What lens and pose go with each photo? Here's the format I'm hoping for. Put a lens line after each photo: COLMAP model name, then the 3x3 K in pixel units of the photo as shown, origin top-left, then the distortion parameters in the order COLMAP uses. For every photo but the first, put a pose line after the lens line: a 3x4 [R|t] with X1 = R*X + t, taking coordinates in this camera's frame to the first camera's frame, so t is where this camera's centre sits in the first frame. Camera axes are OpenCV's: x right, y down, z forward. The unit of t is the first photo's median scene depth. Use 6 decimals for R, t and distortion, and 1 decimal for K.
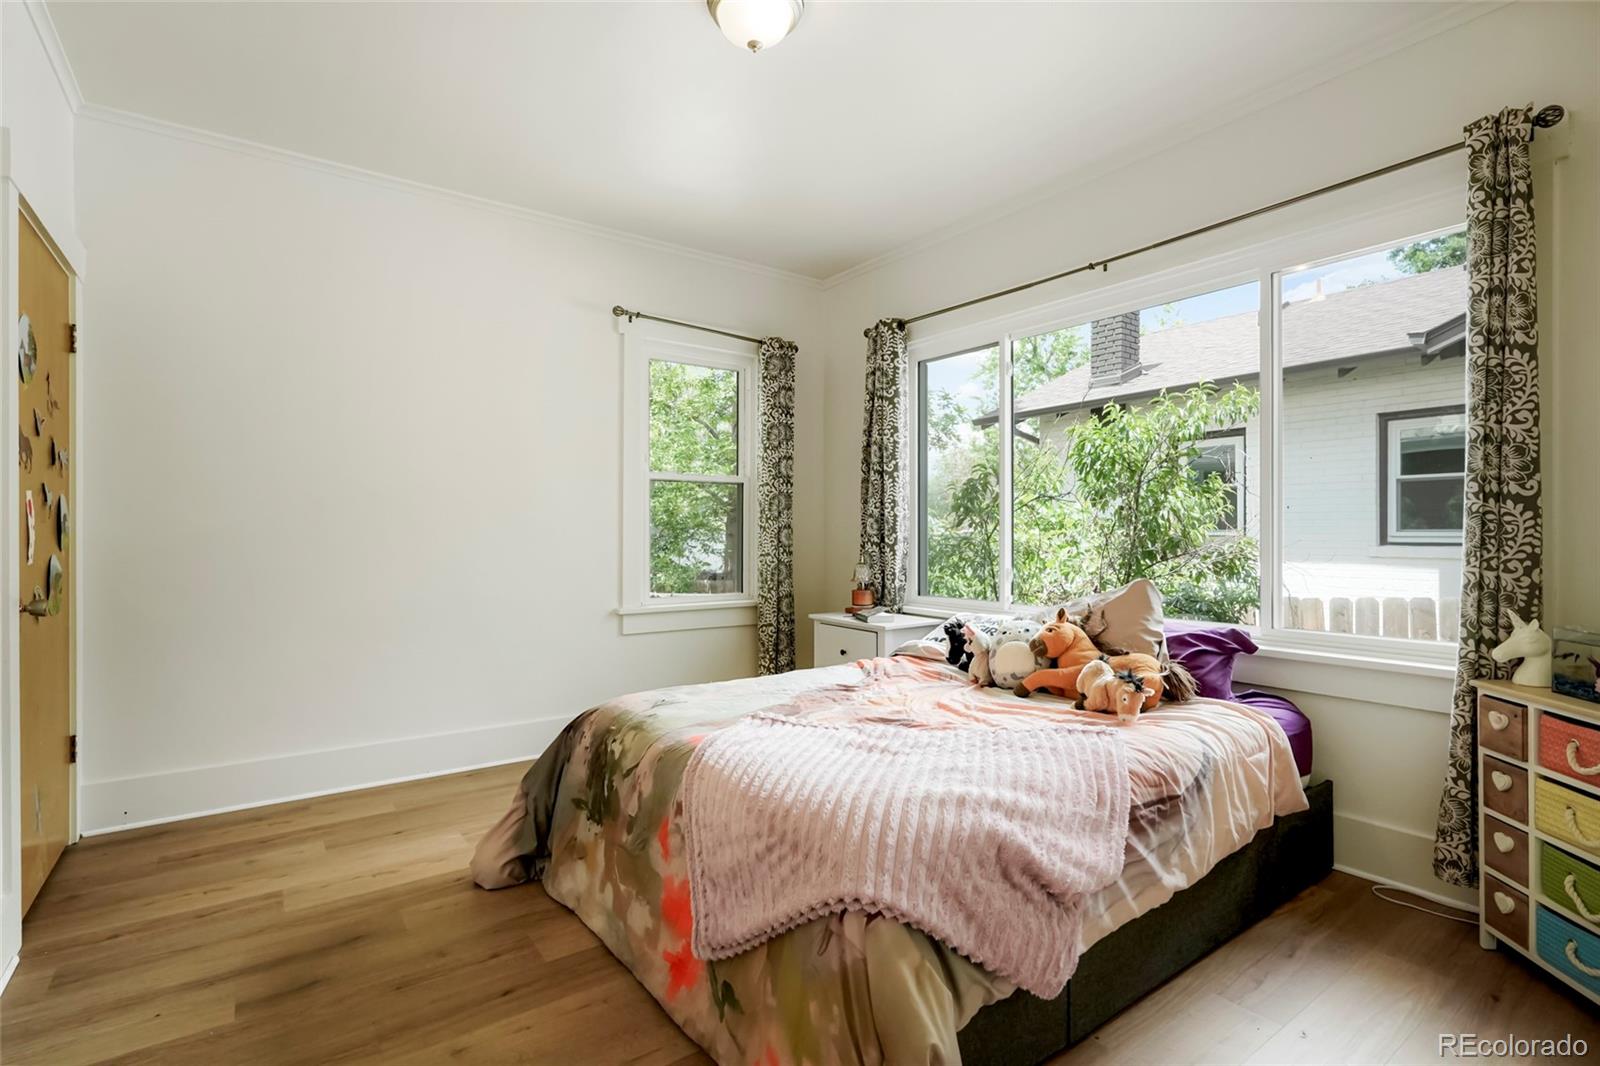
lens RADIAL K [[802.0, 0, 803.1], [0, 802.0, 533.0], [0, 0, 1]] dist [-0.008109, 0.003189]
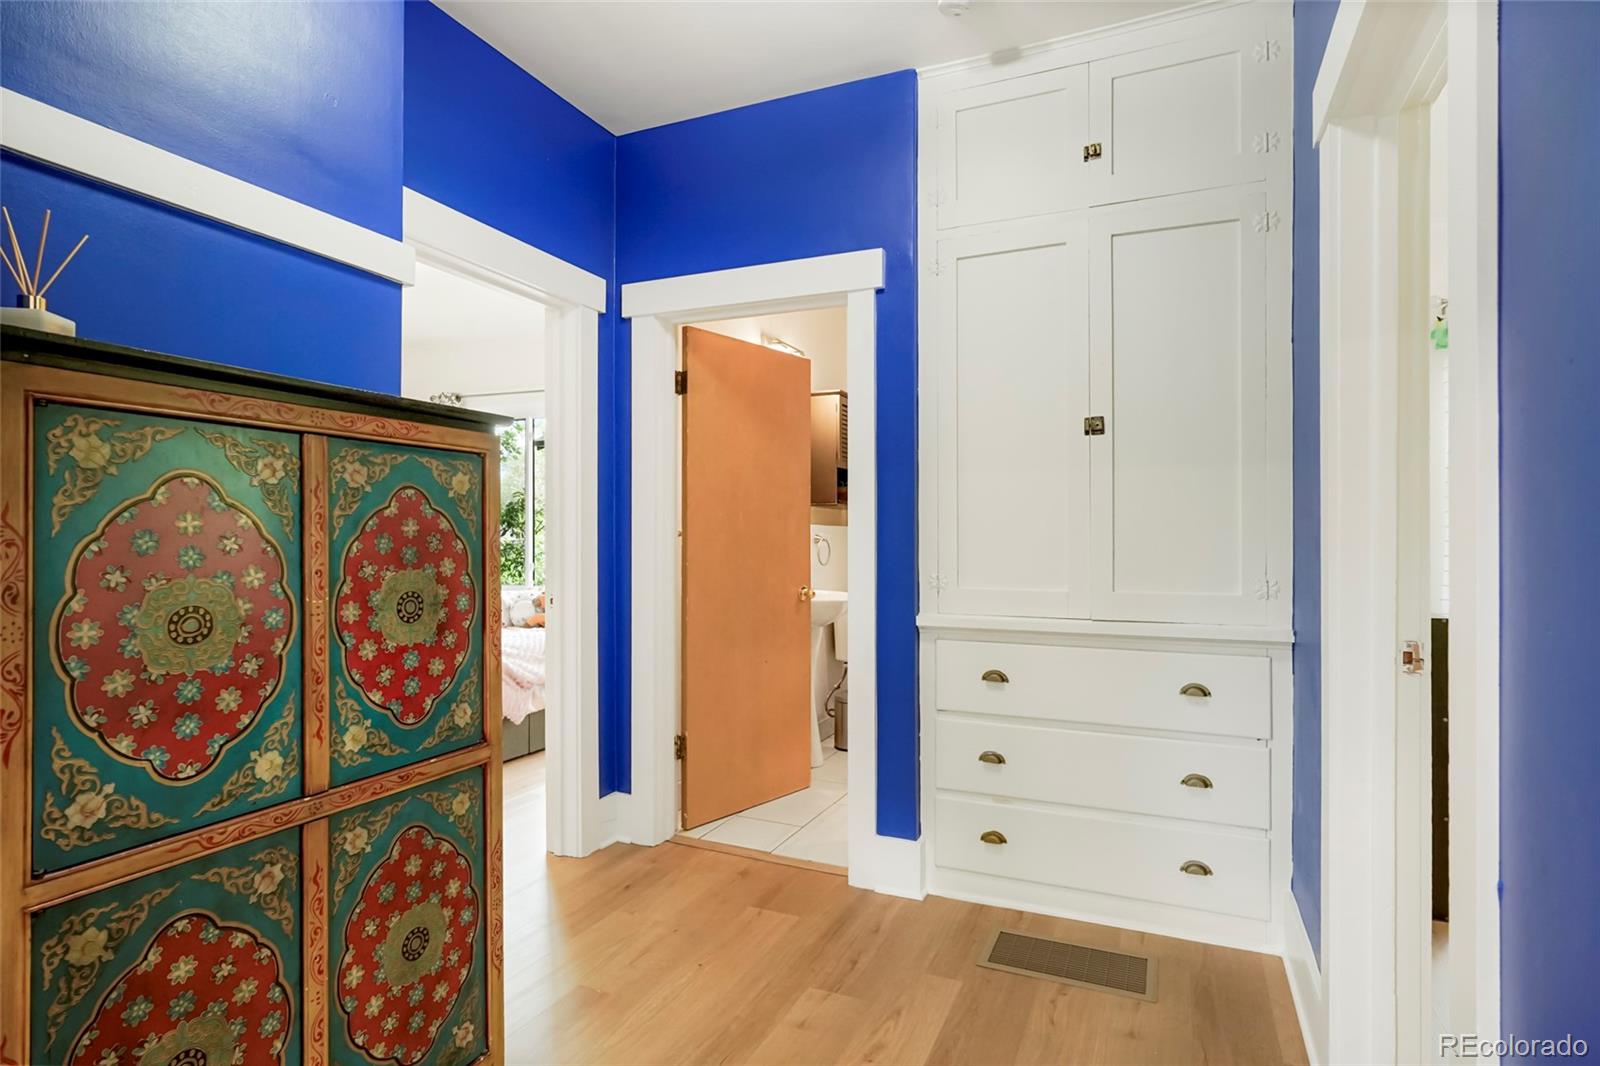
lens RADIAL K [[825.9, 0, 805.8], [0, 825.9, 532.8], [0, 0, 1]] dist [0.000901, 0.001700]
pose [[0.870327, 0.006528, 0.492431, -0.102226], [-0.001748, 0.999947, -0.010166, 0.001049], [-0.492471, 0.007987, 0.870292, -0.943775]]
